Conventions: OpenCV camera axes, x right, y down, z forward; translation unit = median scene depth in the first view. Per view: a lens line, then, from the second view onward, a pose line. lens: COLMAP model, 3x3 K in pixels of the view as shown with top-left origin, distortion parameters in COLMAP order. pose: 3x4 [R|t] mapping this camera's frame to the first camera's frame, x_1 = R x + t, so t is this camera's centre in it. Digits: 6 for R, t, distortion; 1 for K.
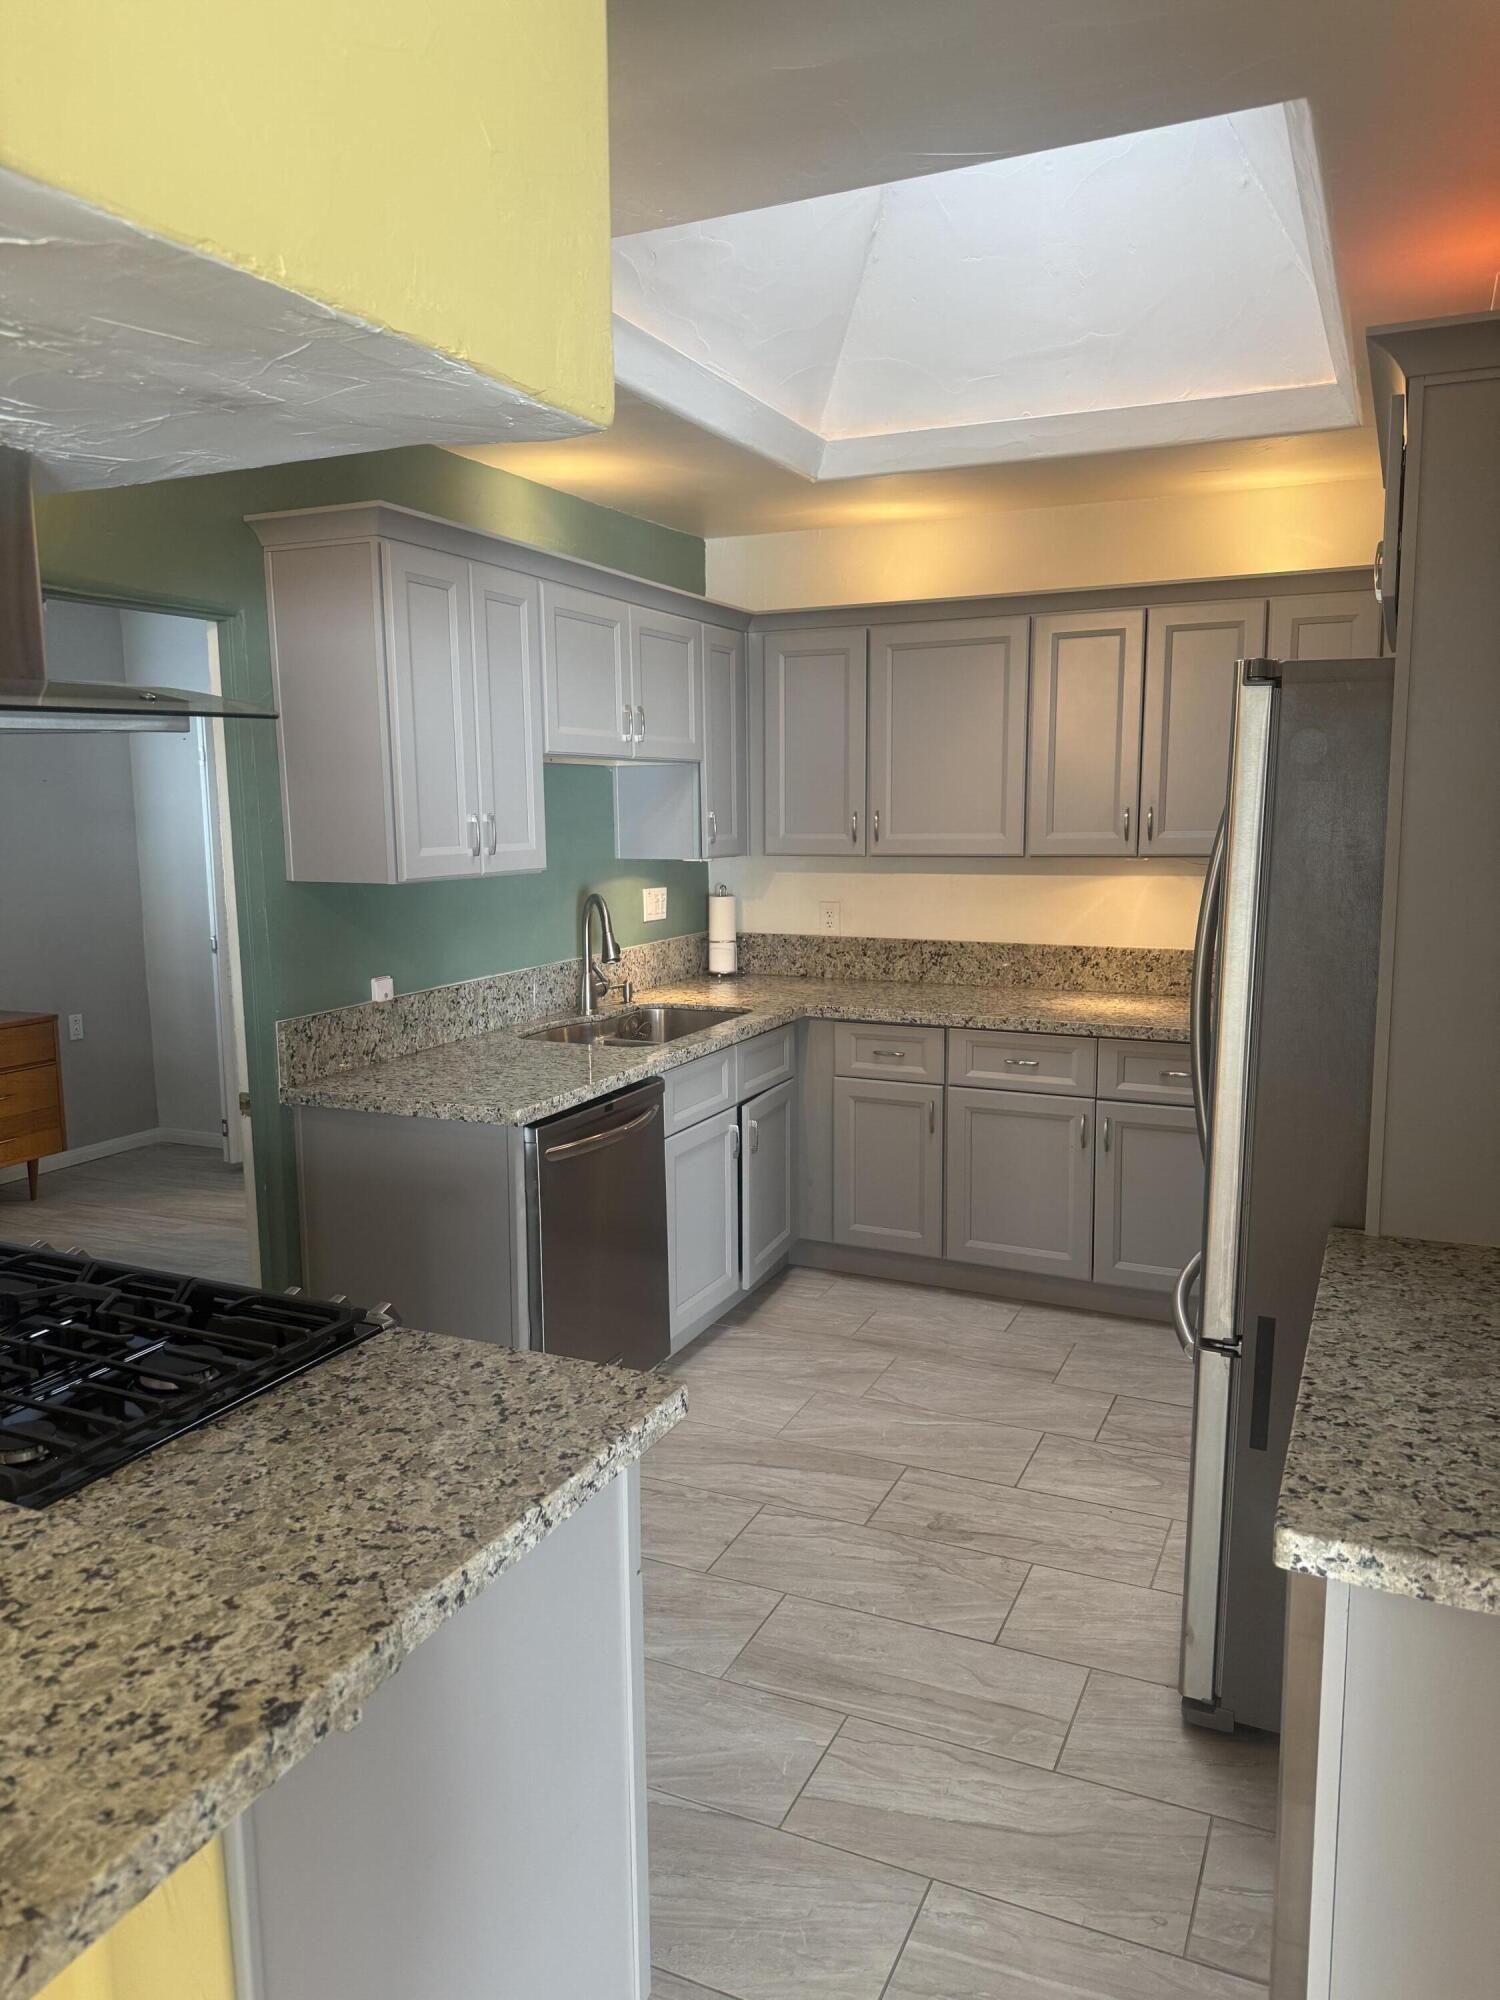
lens RADIAL K [[1412.1, 0, 746.8], [0, 1412.1, 1004.2], [0, 0, 1]] dist [-0.007954, -0.001739]
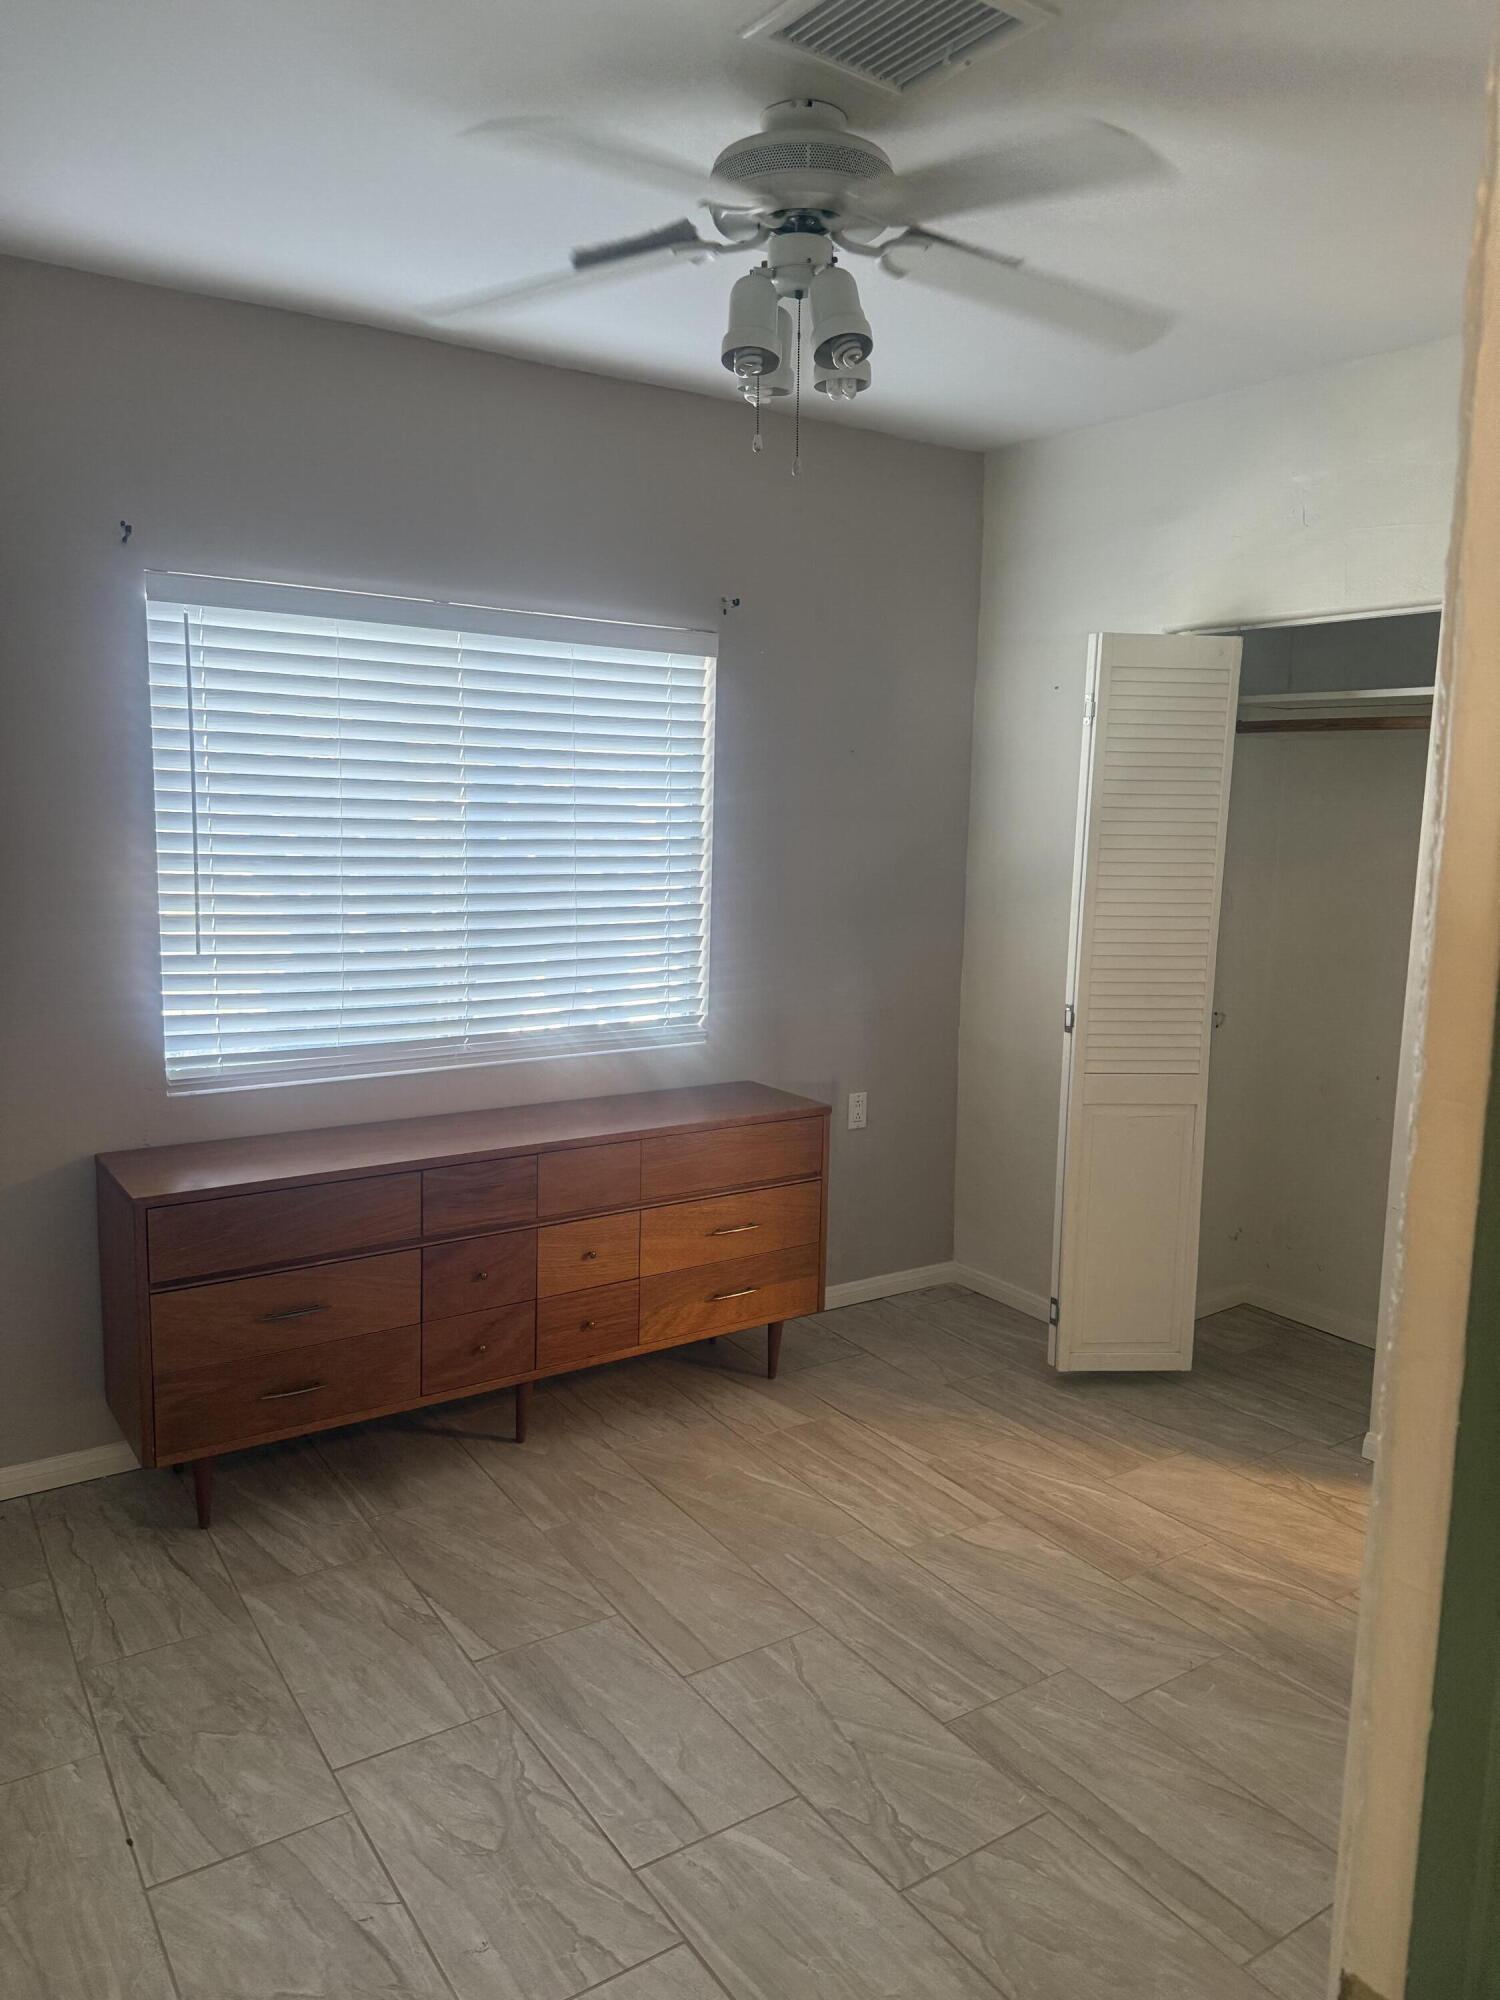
lens RADIAL K [[1412.1, 0, 750.7], [0, 1412.1, 996.1], [0, 0, 1]] dist [-0.007954, -0.001739]
pose [[0.857469, 0.099036, -0.504915, -0.194133], [-0.096521, 0.994841, 0.031216, -0.060833], [0.505402, 0.021968, 0.862605, 0.412264]]
